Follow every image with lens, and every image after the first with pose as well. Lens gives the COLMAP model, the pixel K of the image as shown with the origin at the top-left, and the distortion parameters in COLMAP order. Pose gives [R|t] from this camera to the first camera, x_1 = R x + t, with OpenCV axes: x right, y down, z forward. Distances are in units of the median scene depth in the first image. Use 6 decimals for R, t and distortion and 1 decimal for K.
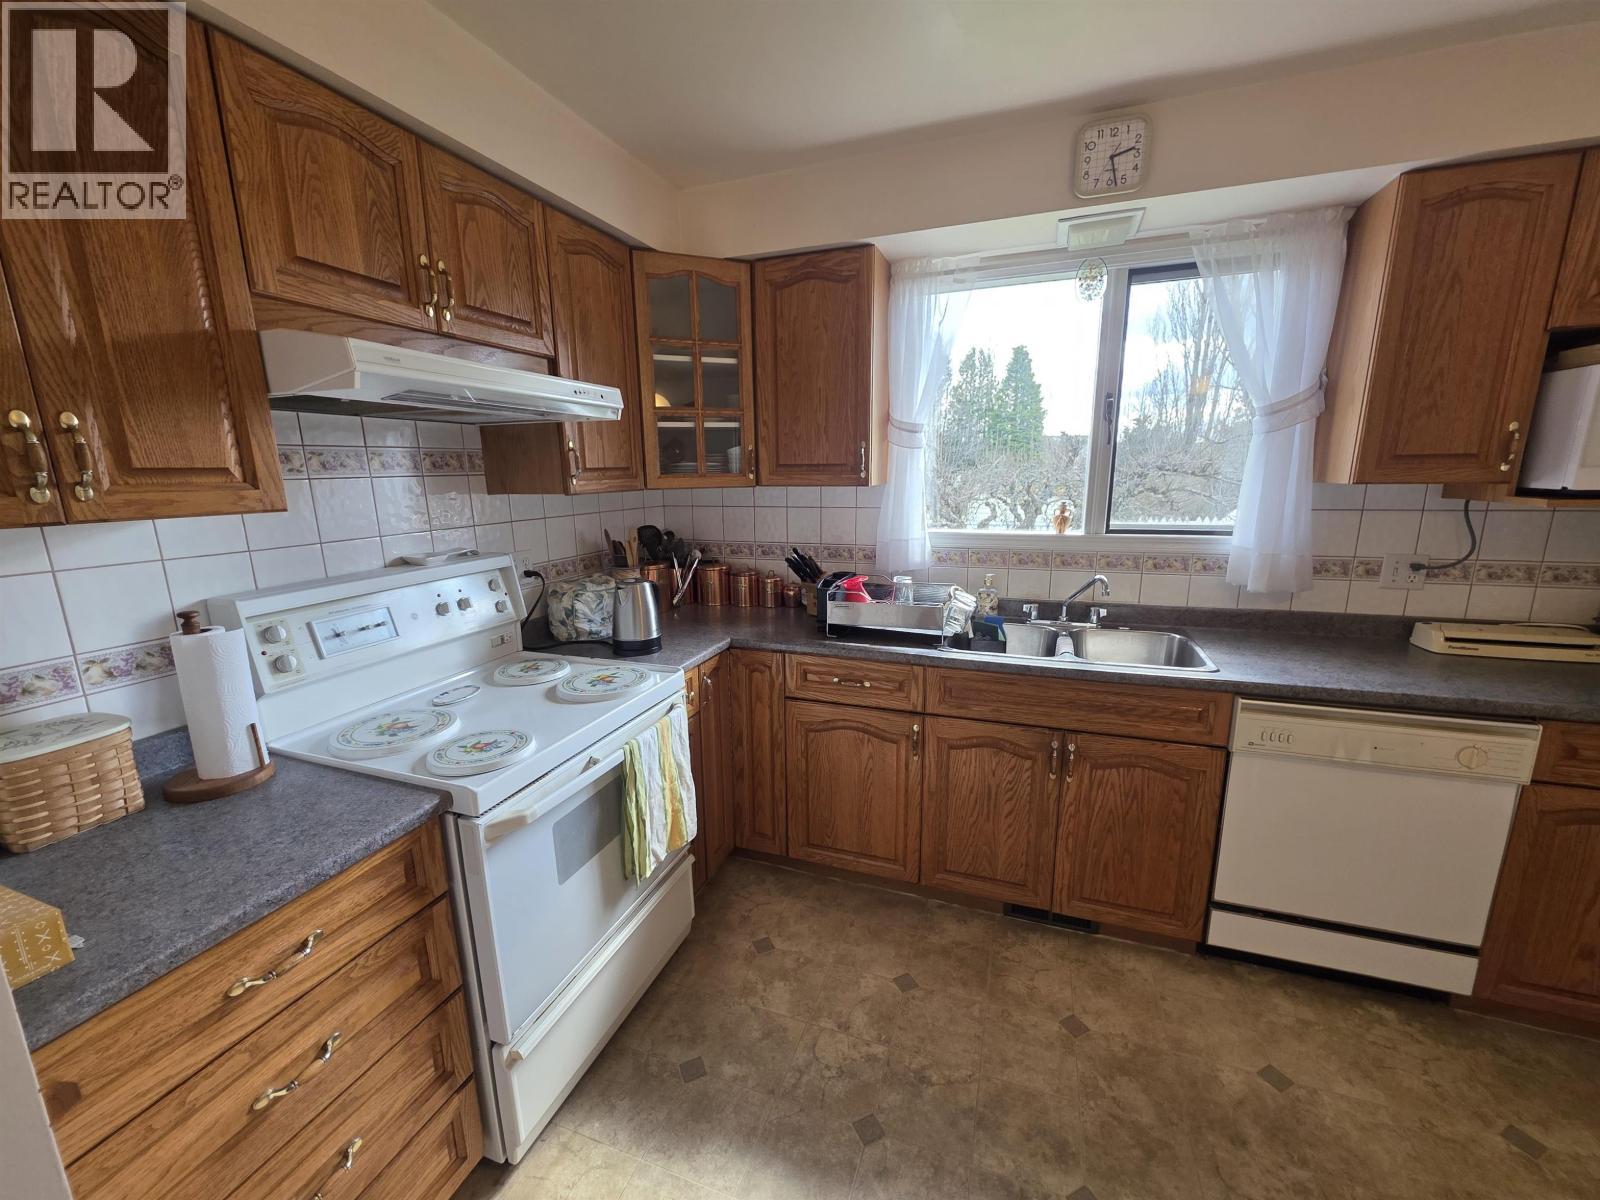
lens RADIAL K [[642.7, 0, 793.5], [0, 642.7, 603.7], [0, 0, 1]] dist [0.001015, 0.000250]
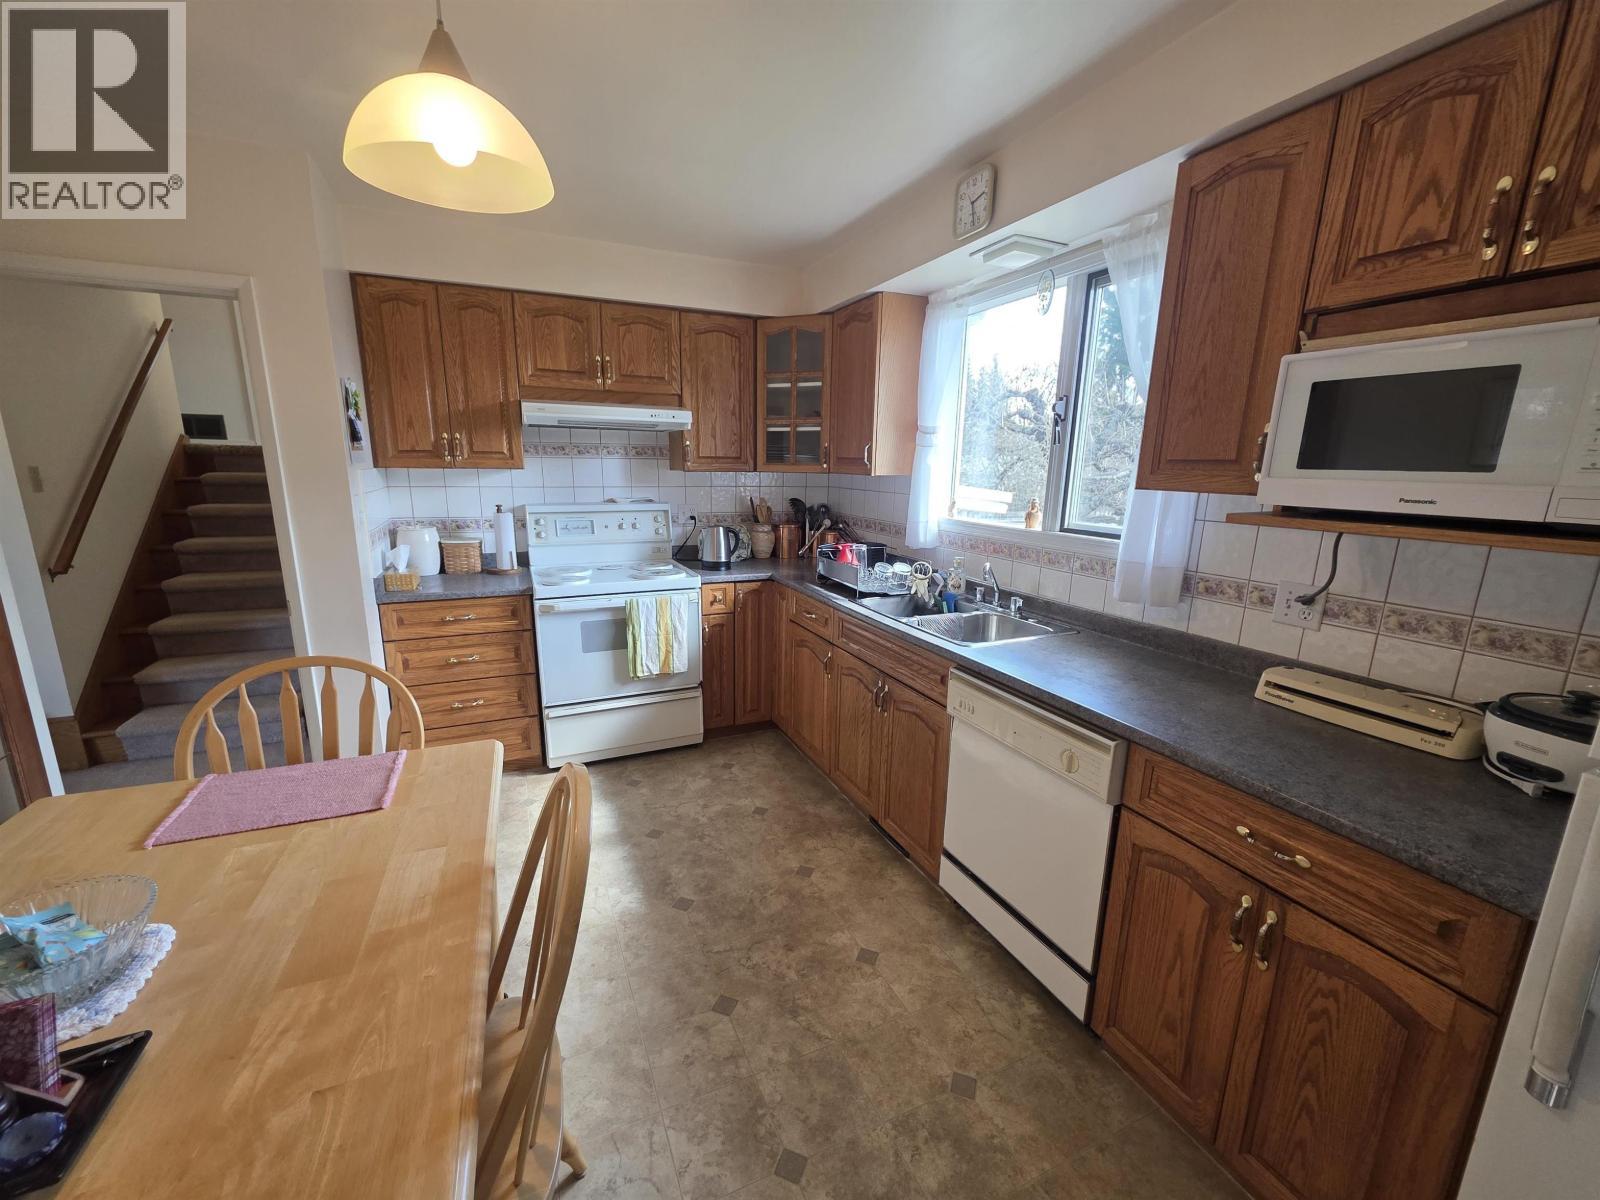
lens RADIAL K [[642.7, 0, 793.5], [0, 642.7, 603.7], [0, 0, 1]] dist [0.001015, 0.000250]
pose [[0.697155, 0.179591, -0.694062, 1.207957], [-0.173501, 0.981602, 0.079719, -0.006262], [0.695609, 0.064844, 0.715488, -0.029930]]
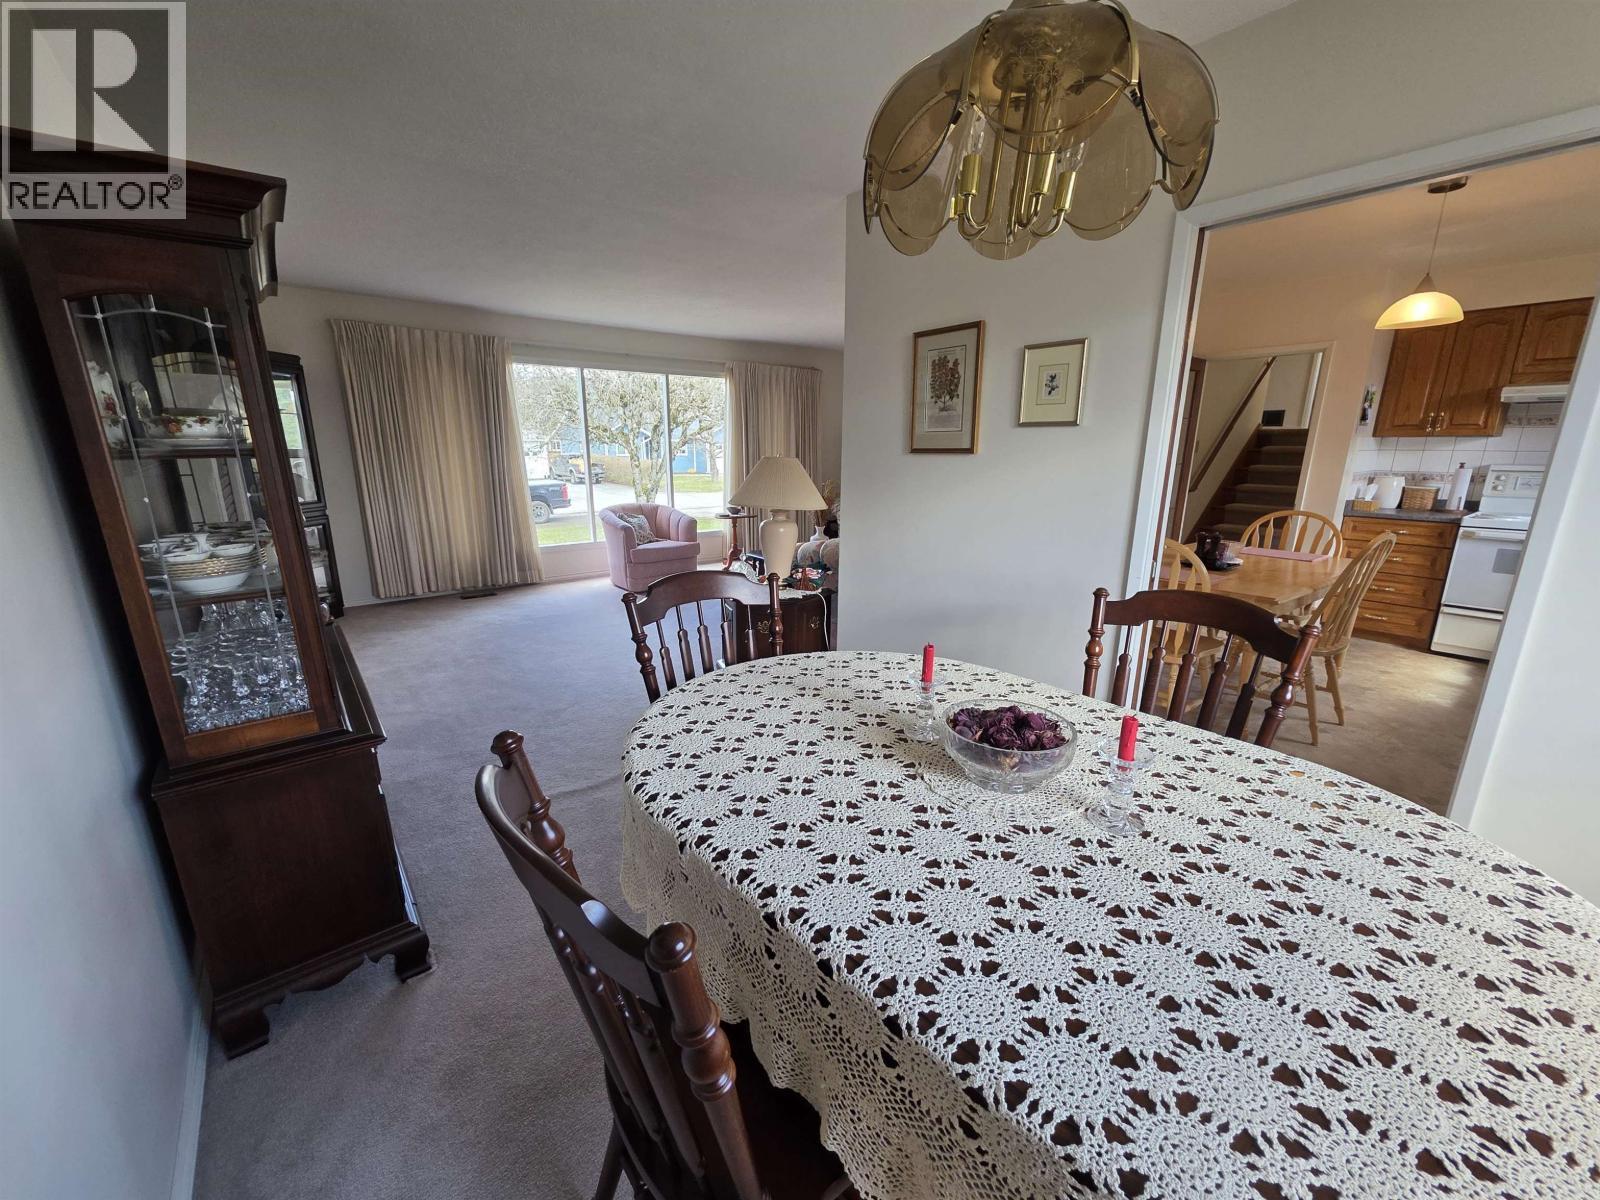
lens RADIAL K [[648.0, 0, 801.2], [0, 648.0, 611.1], [0, 0, 1]] dist [0.000734, 0.000188]
pose [[-0.520728, 0.230322, -0.822067, 2.805844], [-0.168636, 0.916198, 0.363515, 0.050995], [0.836902, 0.327923, -0.438249, -0.186785]]
